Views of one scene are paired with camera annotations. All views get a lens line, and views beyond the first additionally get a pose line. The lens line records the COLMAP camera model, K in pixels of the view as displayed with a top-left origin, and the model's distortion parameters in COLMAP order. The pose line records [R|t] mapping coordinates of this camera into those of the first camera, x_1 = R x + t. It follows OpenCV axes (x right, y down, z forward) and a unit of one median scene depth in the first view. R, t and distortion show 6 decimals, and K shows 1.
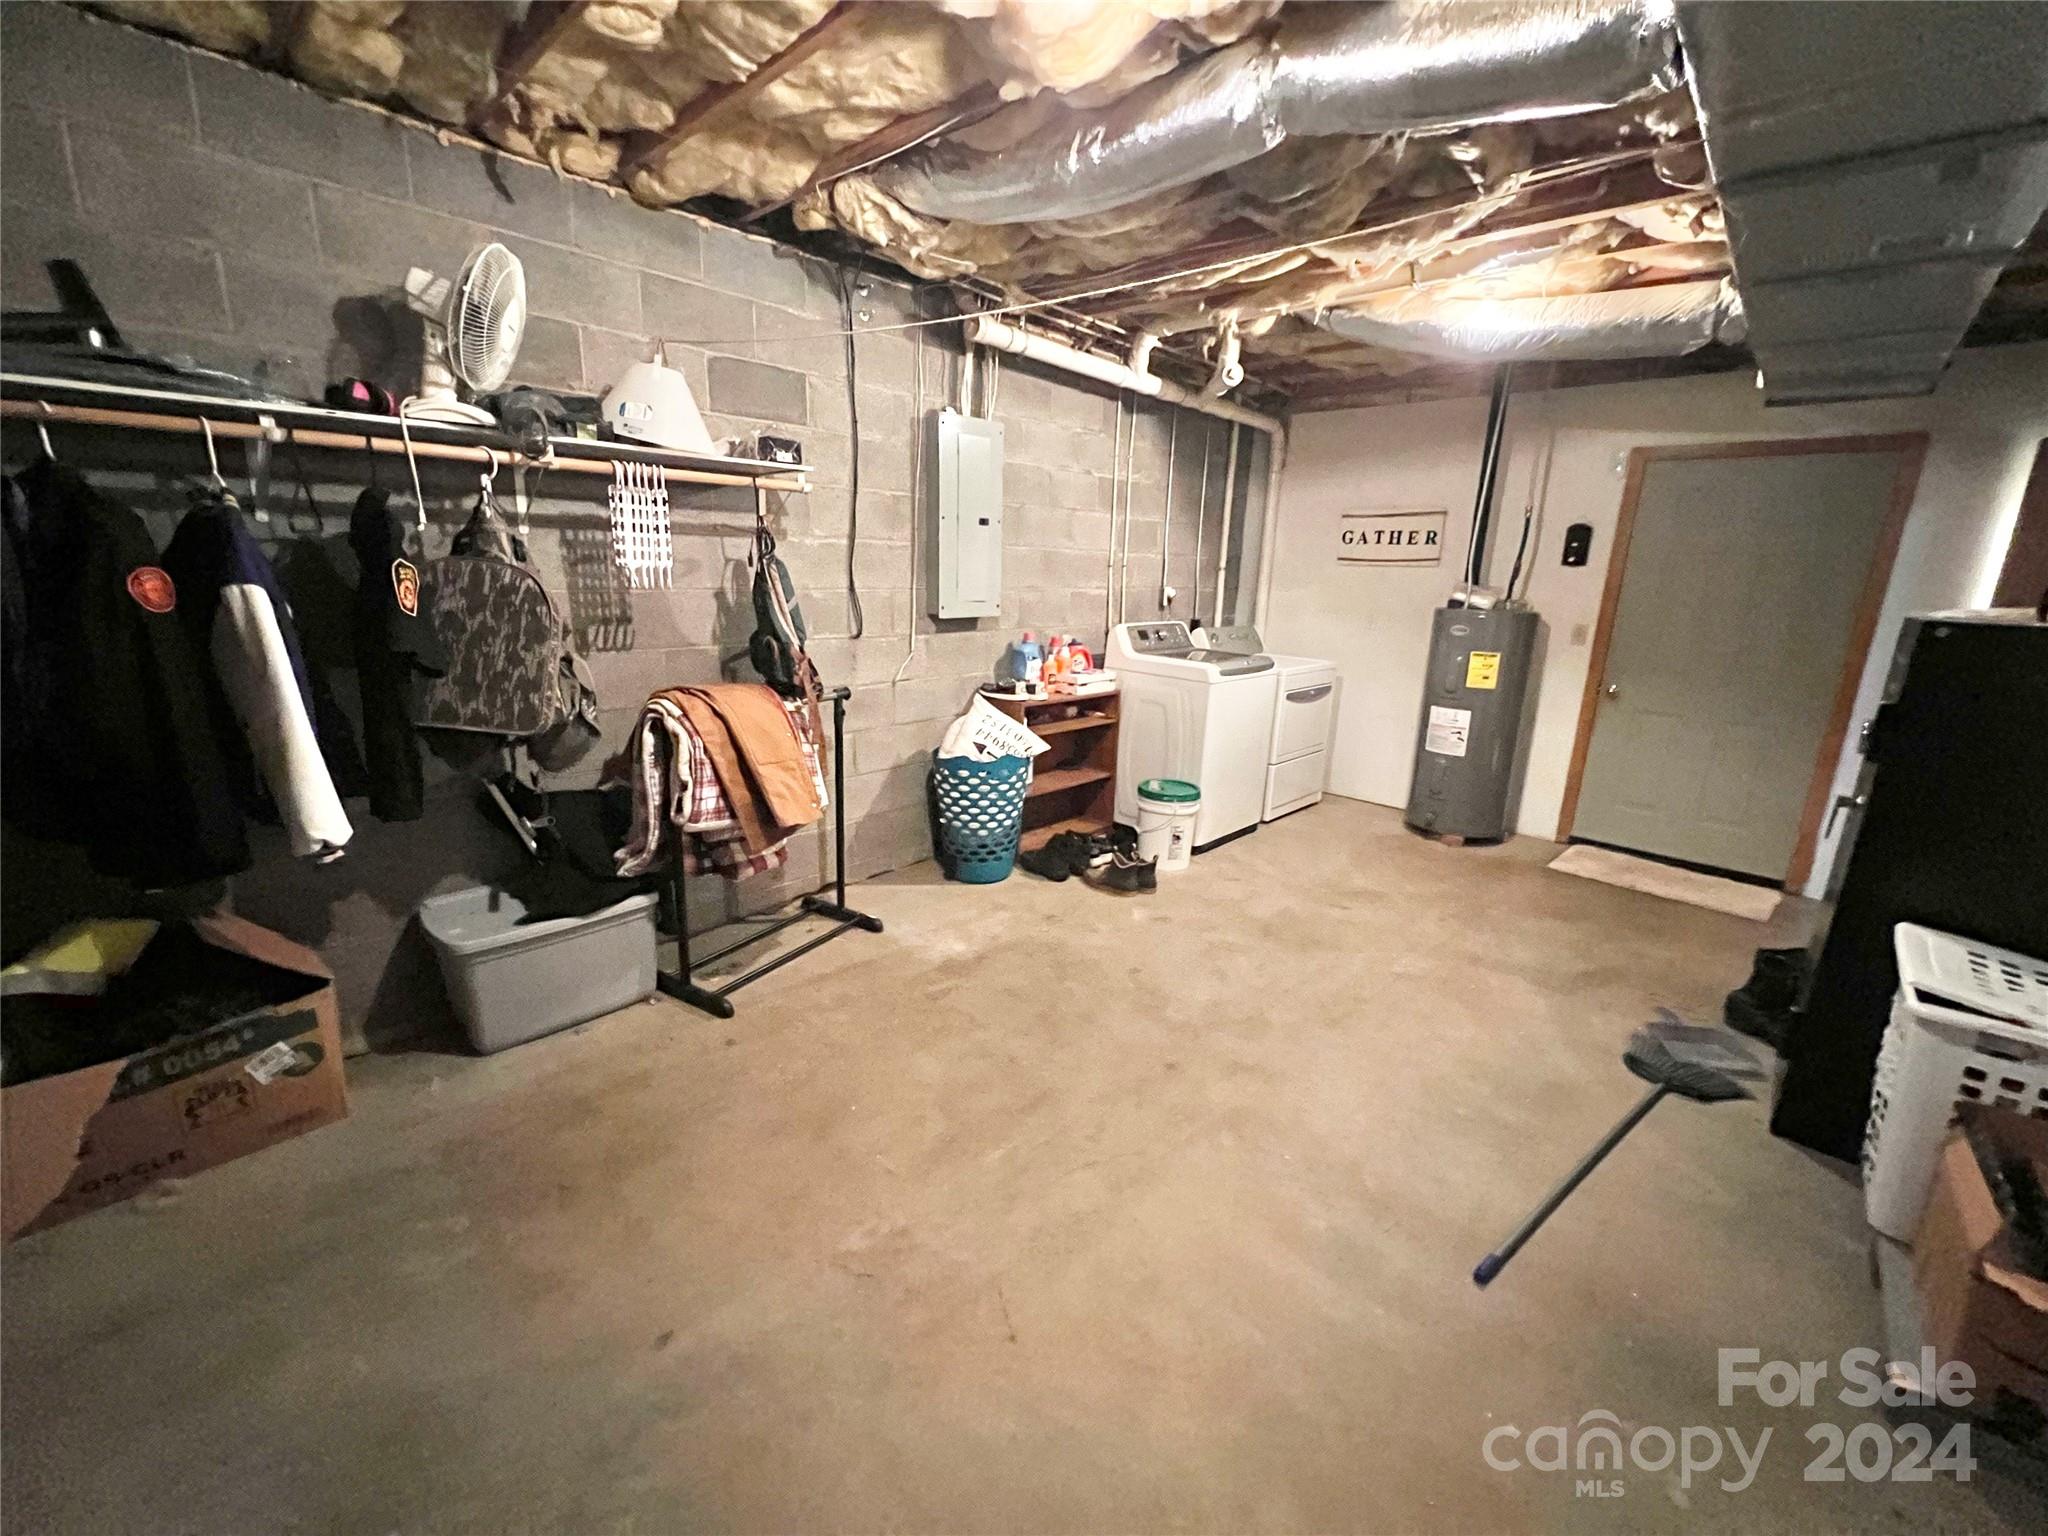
lens RADIAL K [[821.9, 0, 1021.2], [0, 821.9, 762.5], [0, 0, 1]] dist [-0.007498, 0.000958]
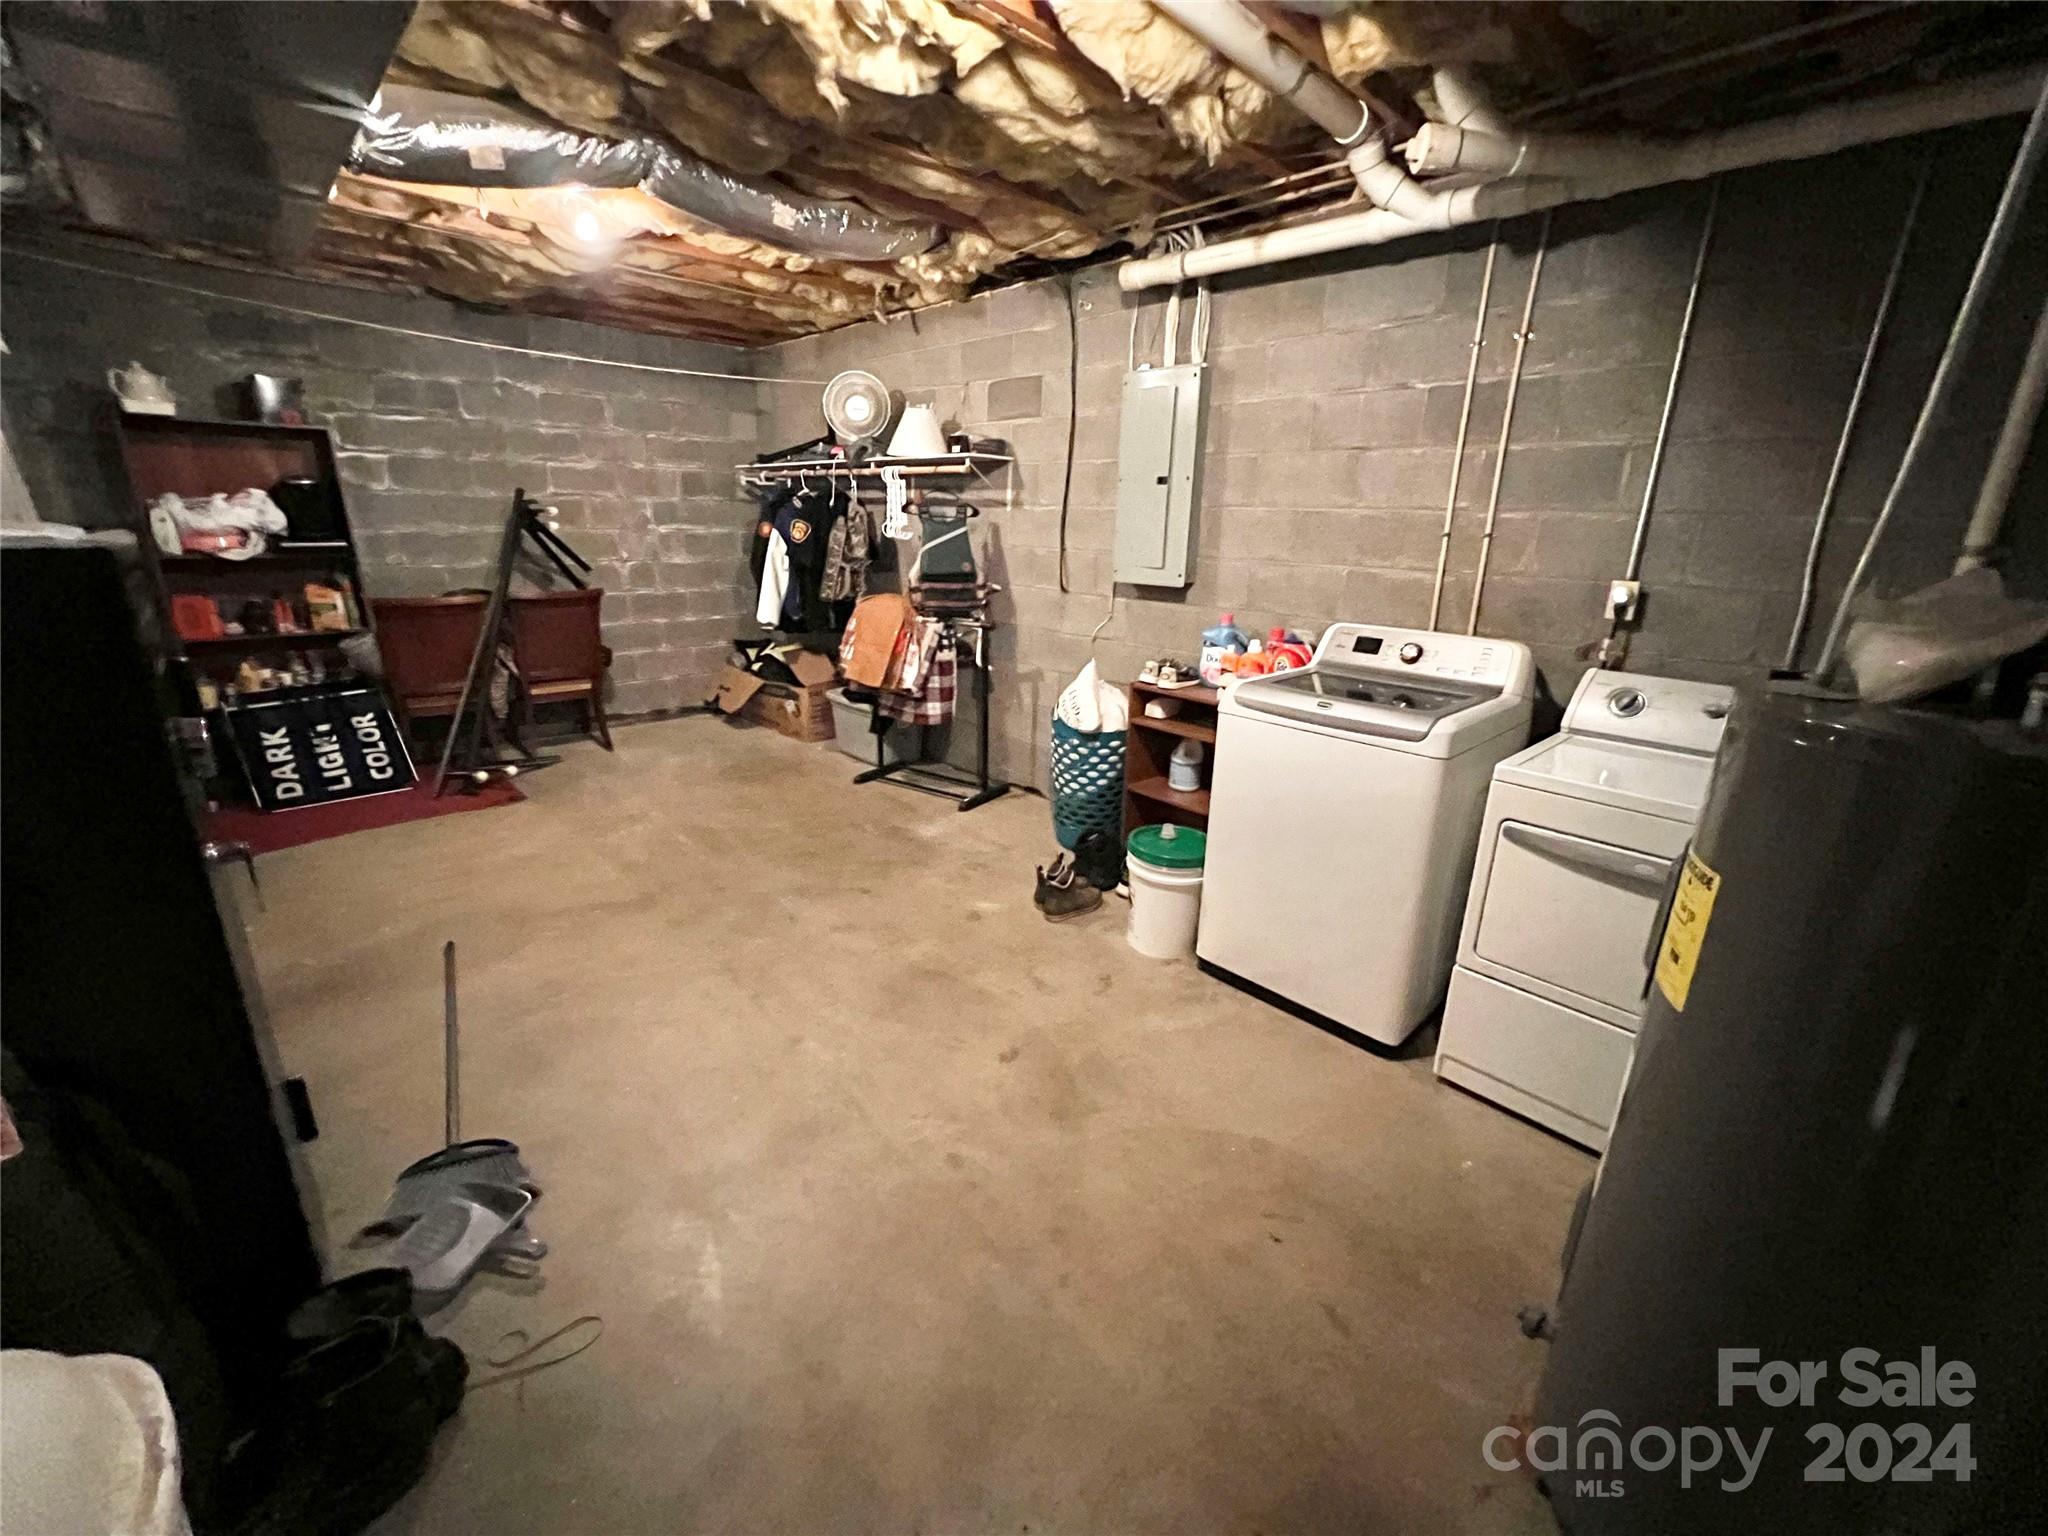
lens RADIAL K [[821.9, 0, 1022.2], [0, 821.9, 756.9], [0, 0, 1]] dist [-0.007498, 0.000958]
pose [[-0.042477, 0.254484, -0.966144, 1.092847], [-0.258832, 0.931199, 0.256660, -0.238385], [0.964988, 0.260971, 0.026314, 1.074040]]
